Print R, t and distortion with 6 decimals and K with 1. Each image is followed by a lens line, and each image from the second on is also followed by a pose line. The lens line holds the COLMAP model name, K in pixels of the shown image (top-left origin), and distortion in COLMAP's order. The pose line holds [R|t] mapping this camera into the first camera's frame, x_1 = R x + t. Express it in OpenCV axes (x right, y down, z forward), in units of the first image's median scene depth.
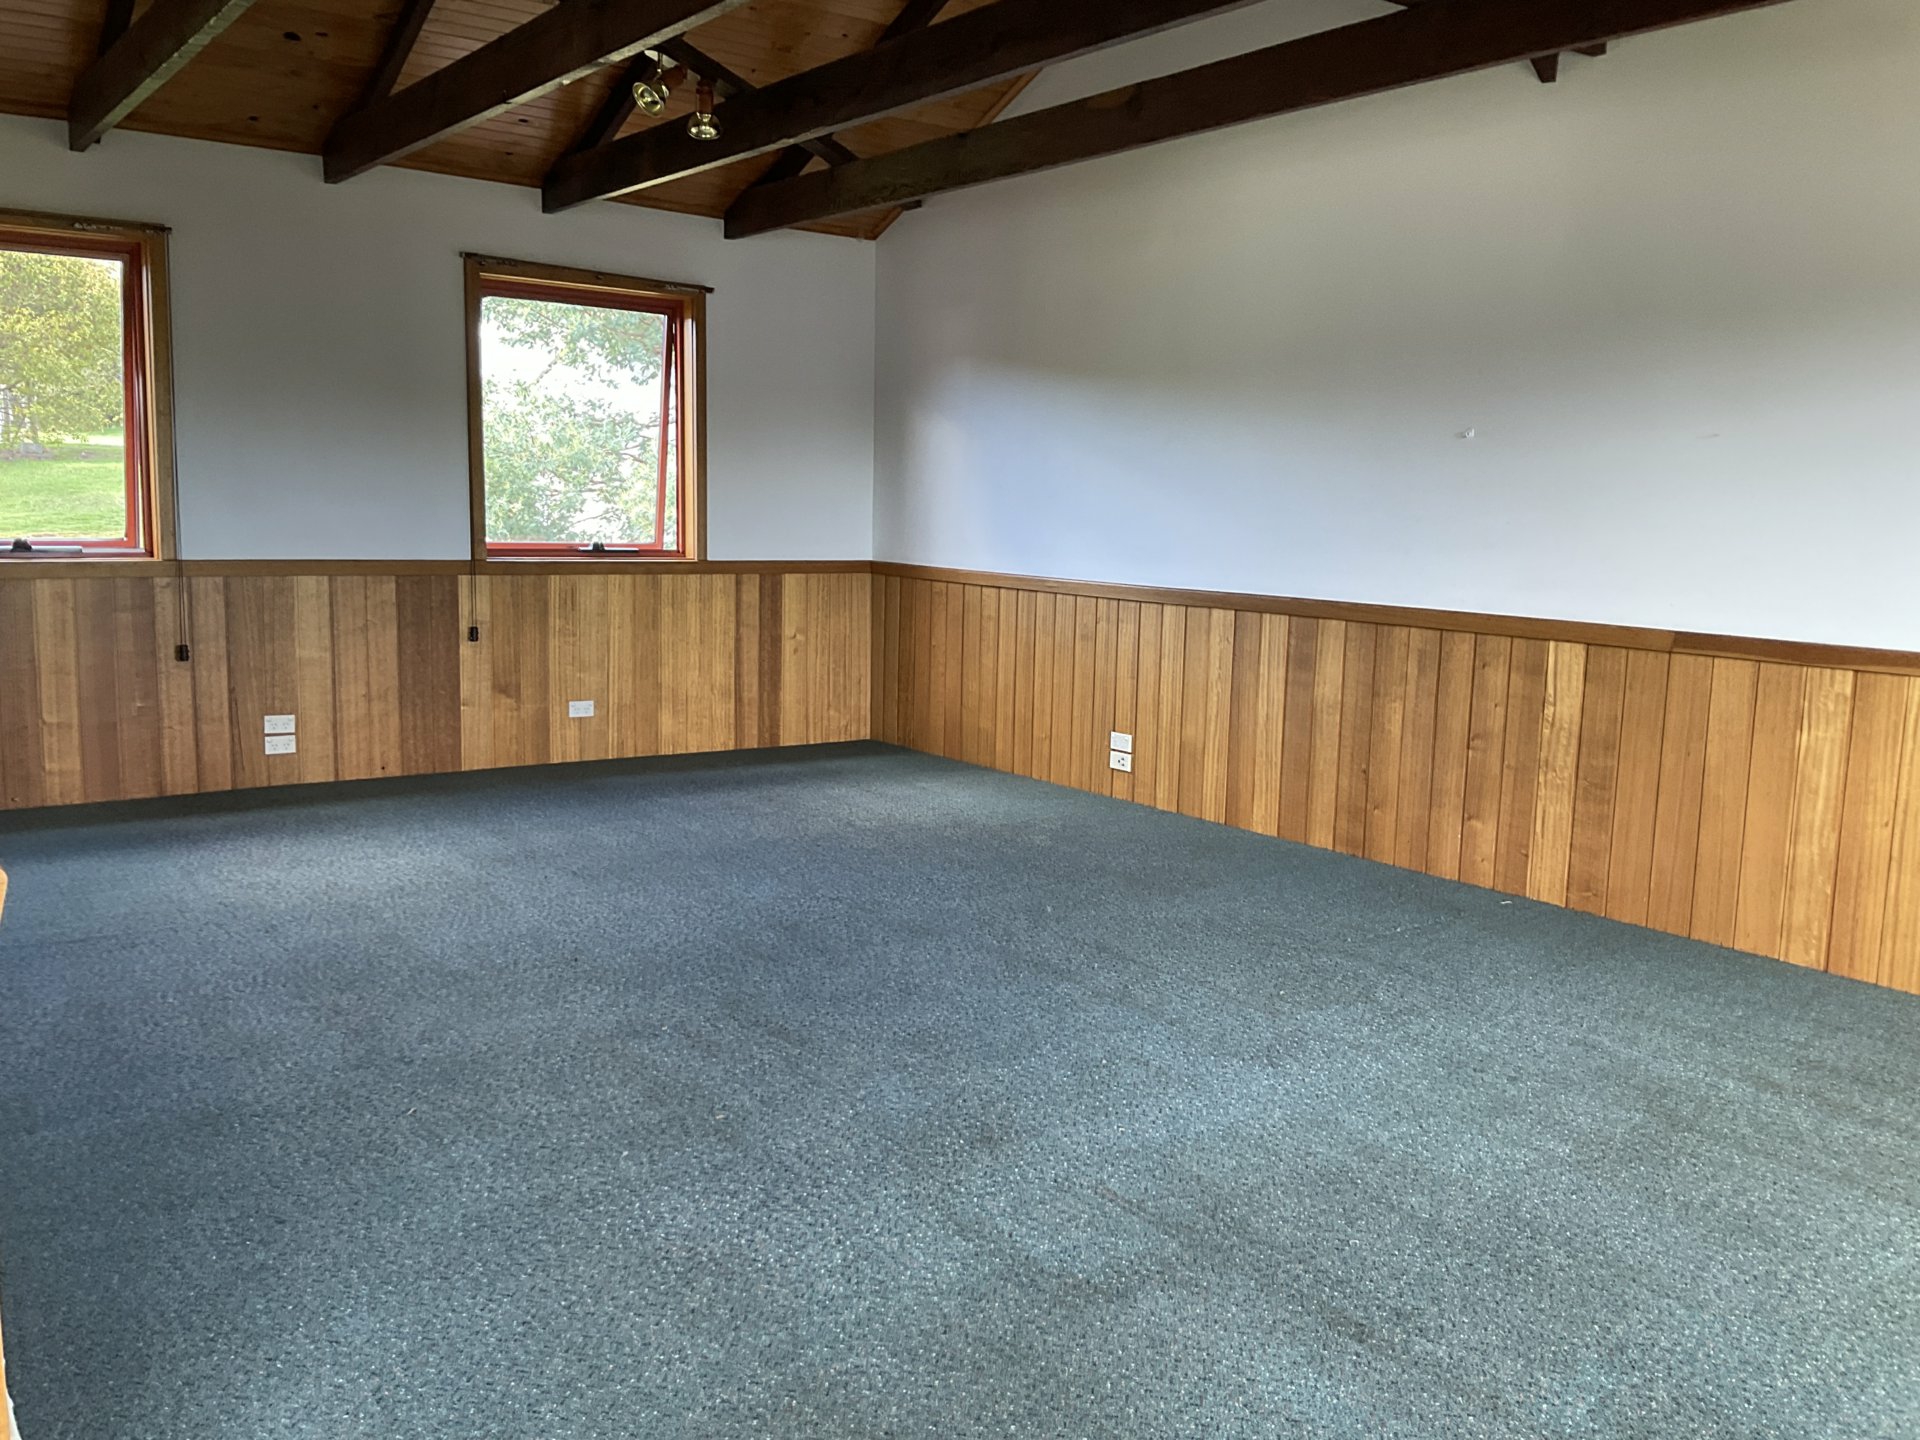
lens RADIAL K [[1596.3, 0, 955.7], [0, 1596.3, 723.9], [0, 0, 1]] dist [0.002161, -0.004123]
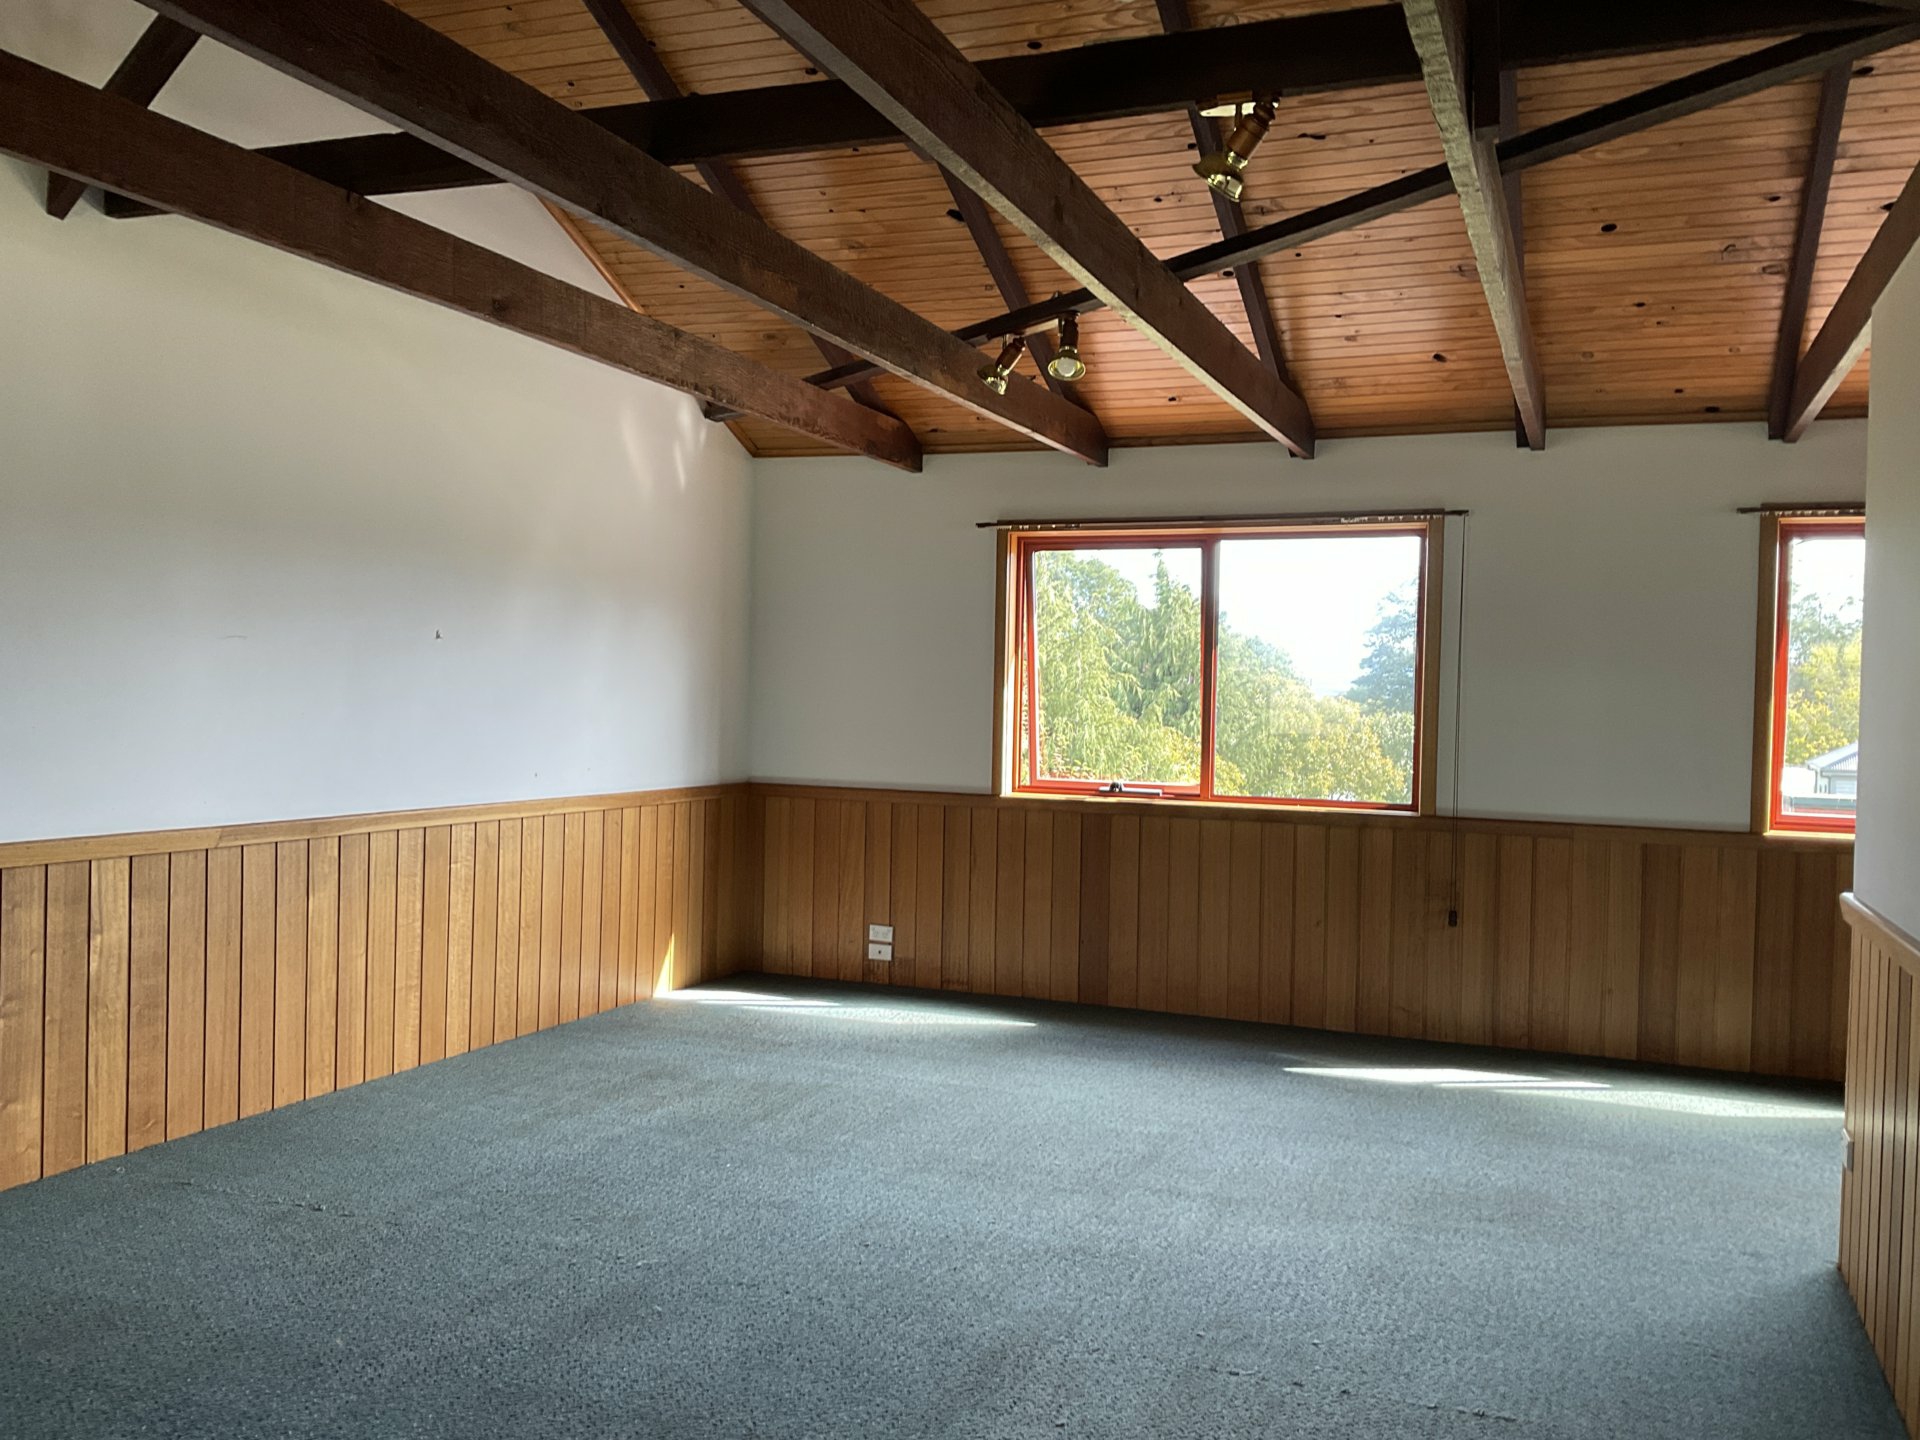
lens RADIAL K [[1596.3, 0, 955.7], [0, 1596.3, 723.9], [0, 0, 1]] dist [0.002161, -0.004123]
pose [[-0.540762, -0.051538, 0.839596, -0.614697], [0.078494, 0.990675, 0.111367, -0.188562], [-0.837505, 0.126126, -0.531673, 1.081593]]
